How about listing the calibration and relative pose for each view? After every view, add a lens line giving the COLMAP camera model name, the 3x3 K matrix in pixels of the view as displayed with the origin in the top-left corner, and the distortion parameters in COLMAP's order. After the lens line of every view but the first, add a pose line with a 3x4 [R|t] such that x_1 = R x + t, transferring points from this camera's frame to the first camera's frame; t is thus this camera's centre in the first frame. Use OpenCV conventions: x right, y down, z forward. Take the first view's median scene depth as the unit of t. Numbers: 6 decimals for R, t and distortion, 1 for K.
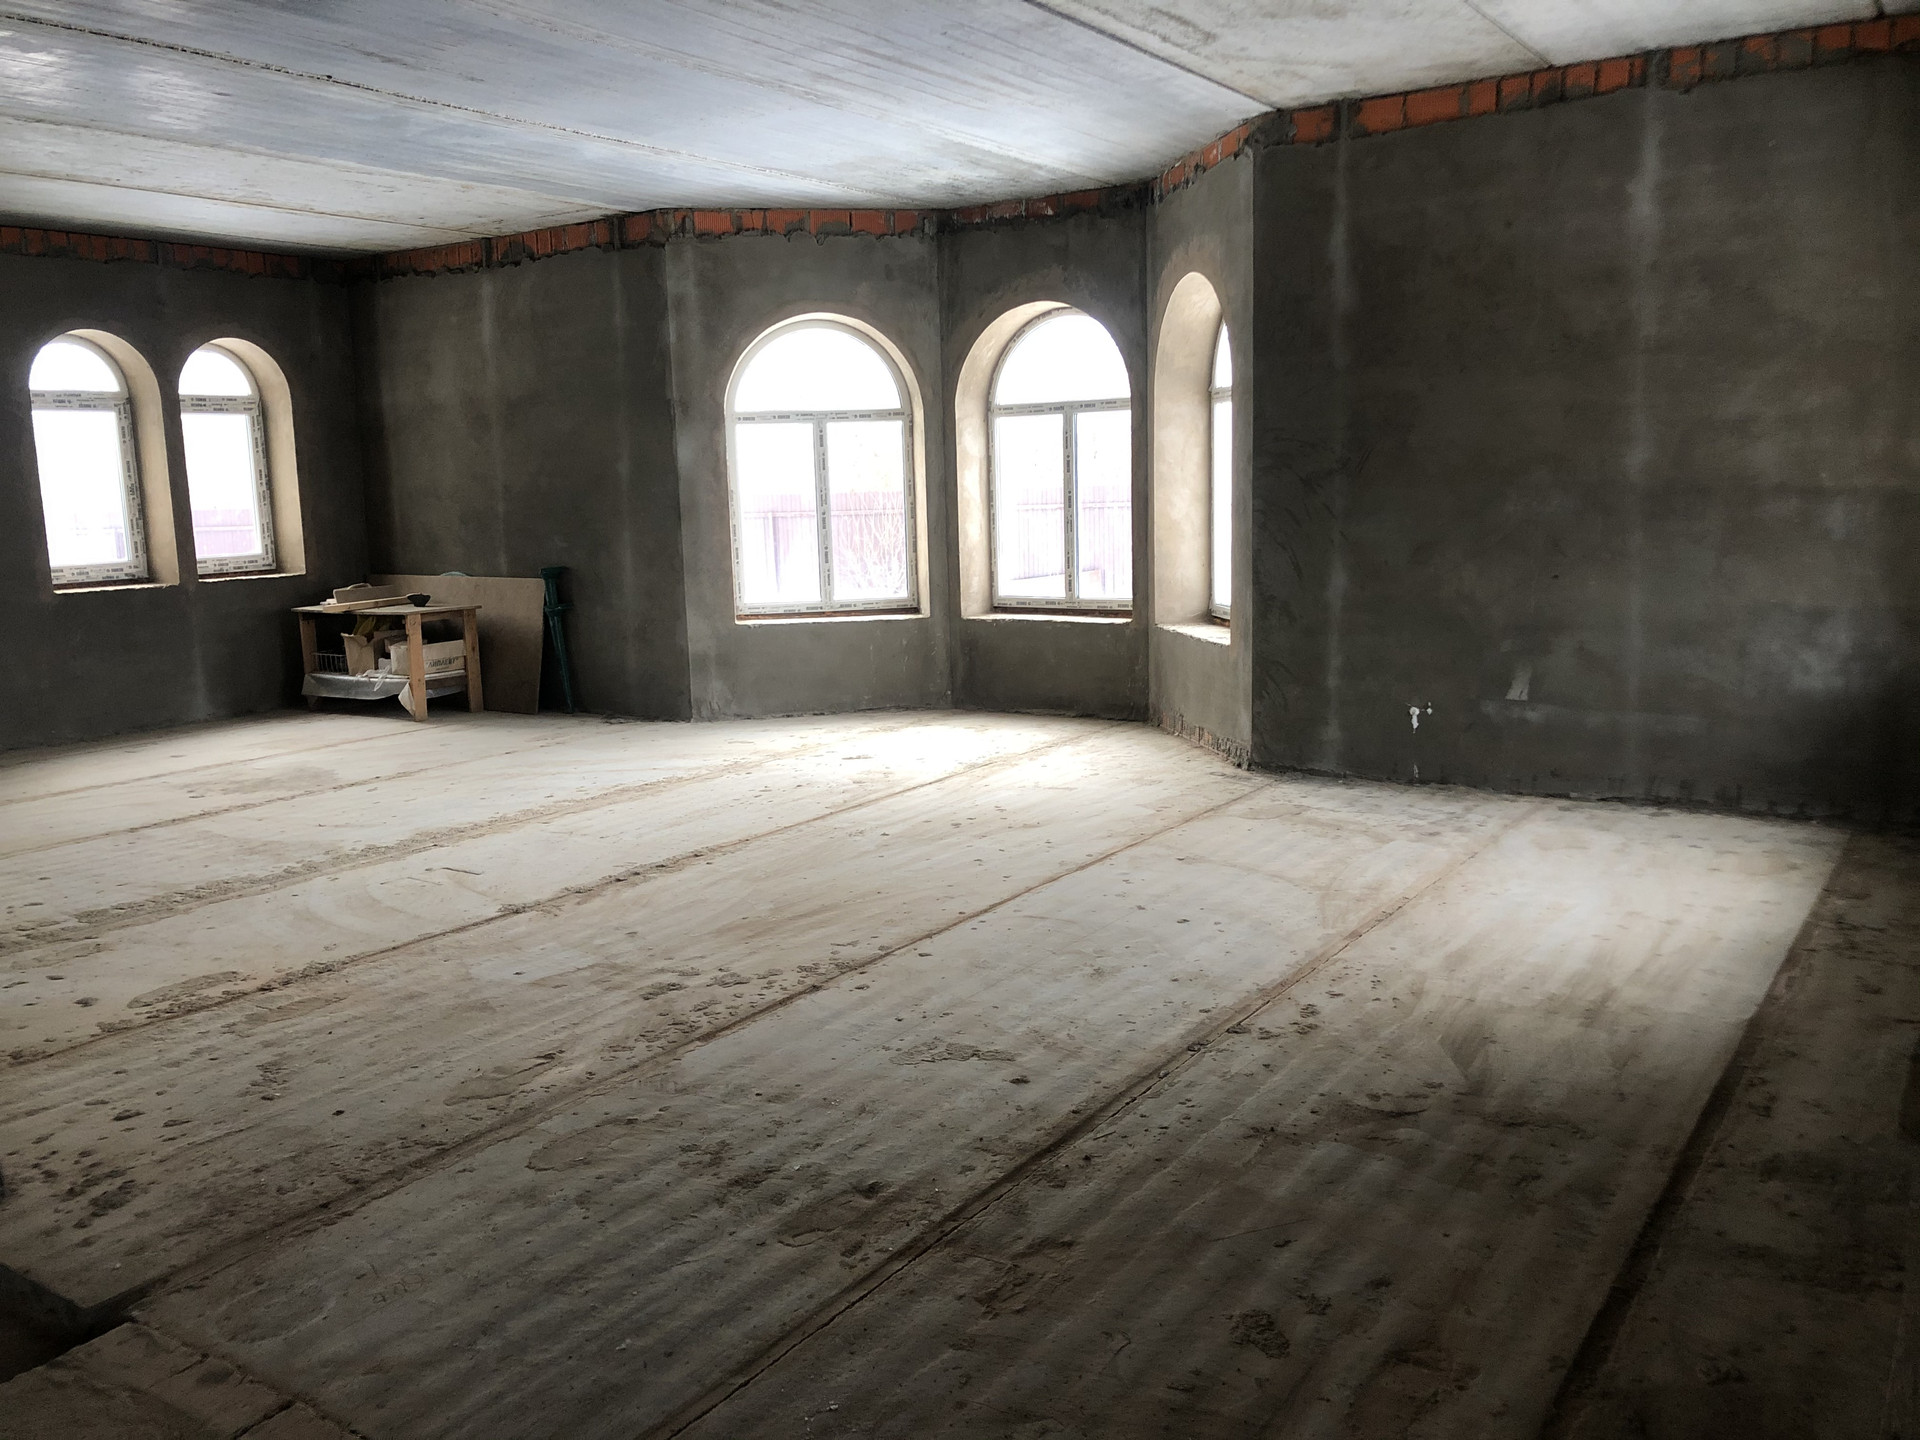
lens RADIAL K [[1567.6, 0, 949.7], [0, 1567.6, 719.3], [0, 0, 1]] dist [0.013498, -0.001580]
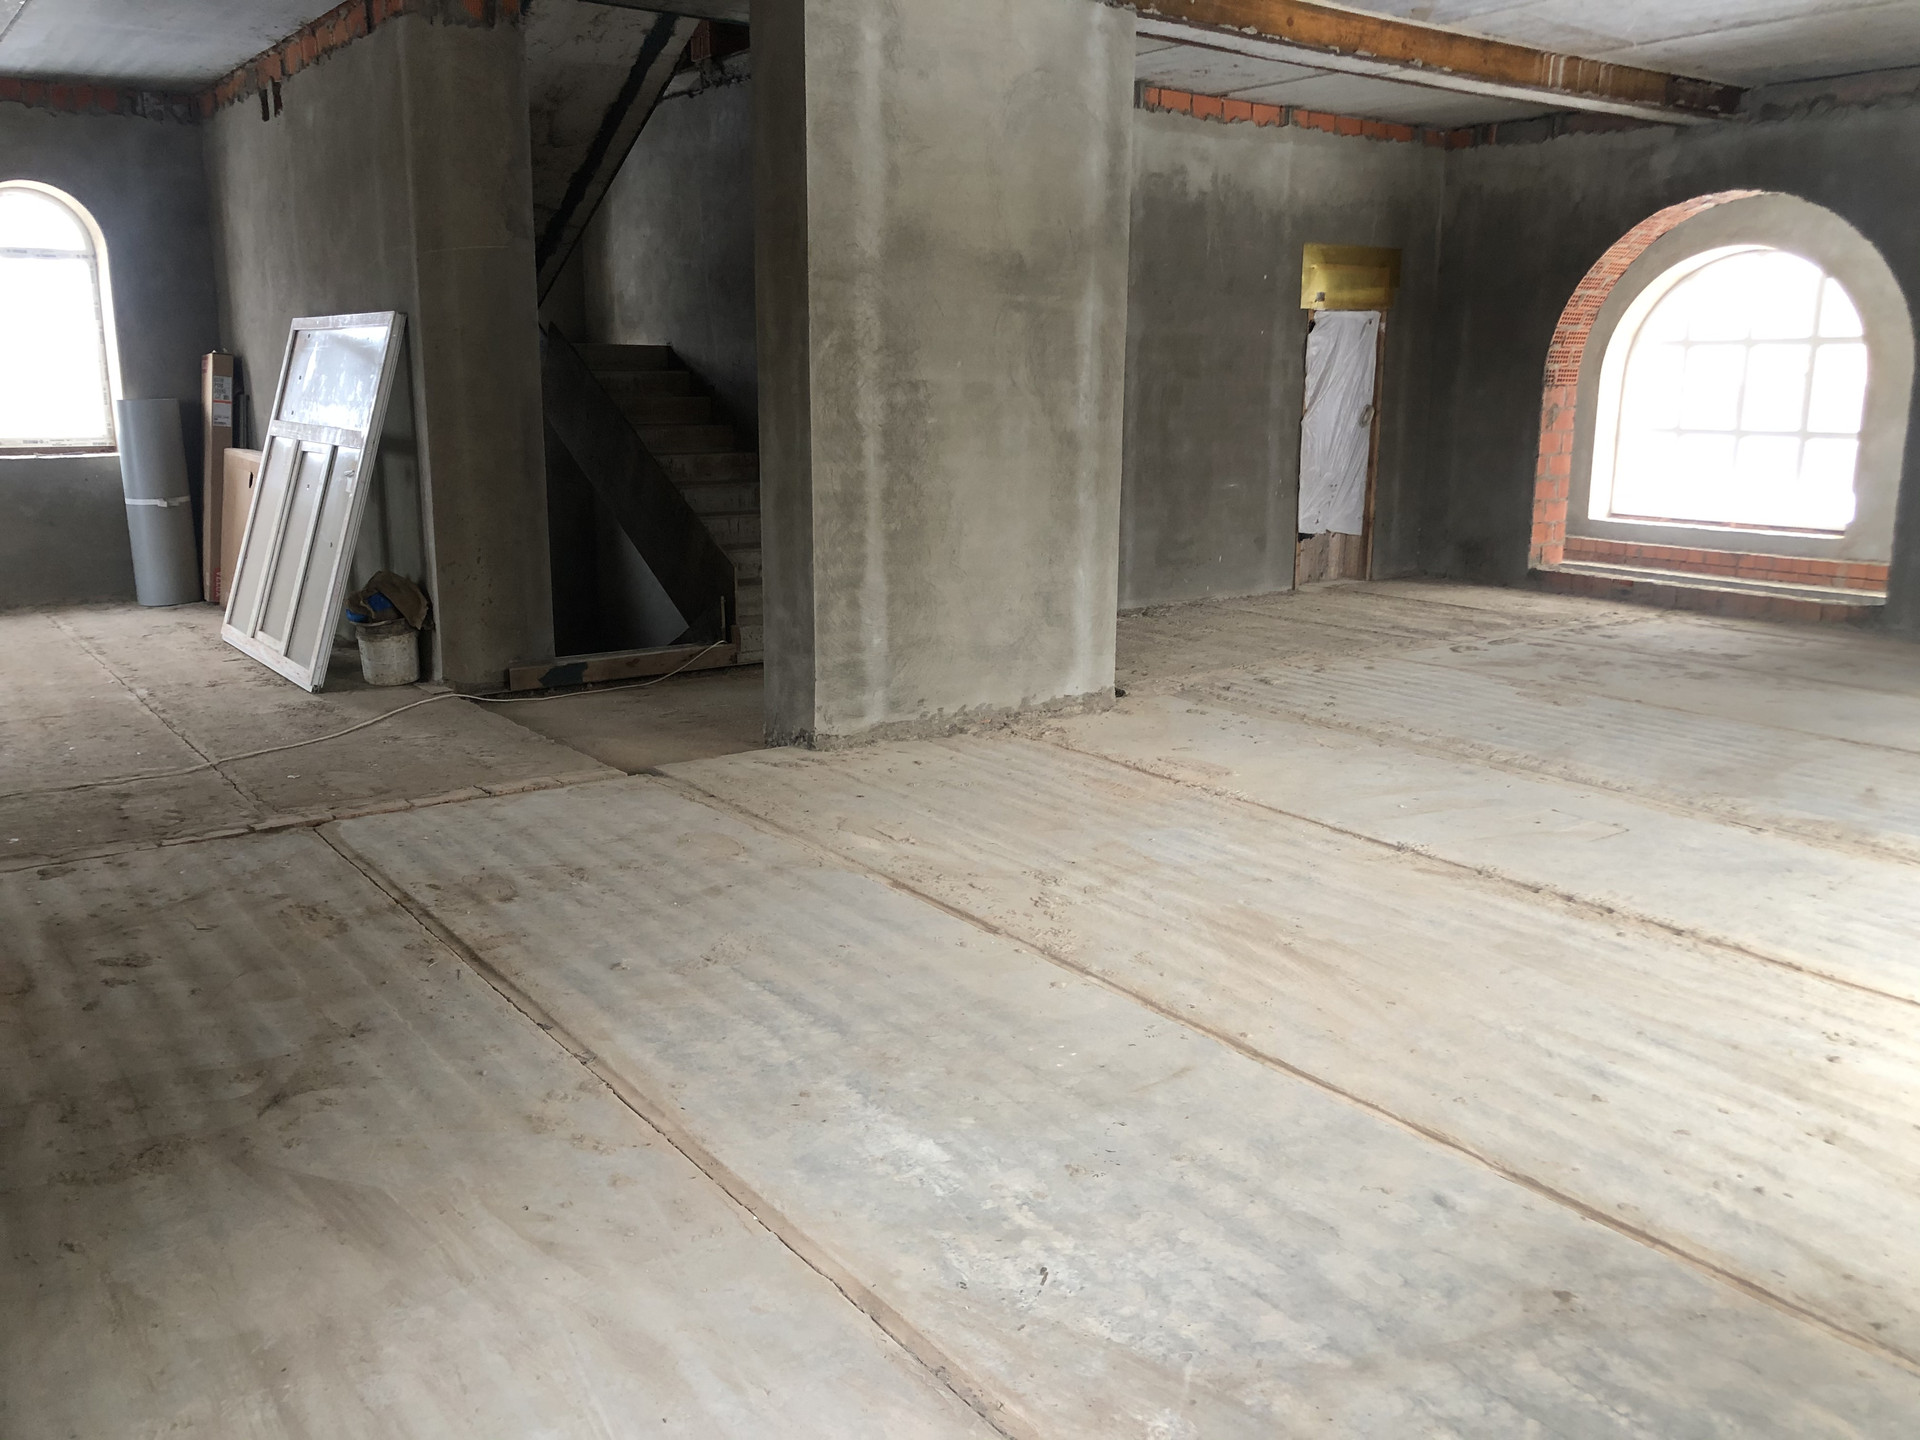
lens RADIAL K [[1567.6, 0, 949.7], [0, 1567.6, 719.3], [0, 0, 1]] dist [0.013498, -0.001580]
pose [[-0.330964, 0.232127, -0.914647, 0.918100], [-0.145564, 0.945112, 0.292530, -0.255938], [0.932348, 0.229957, -0.279009, 1.562095]]
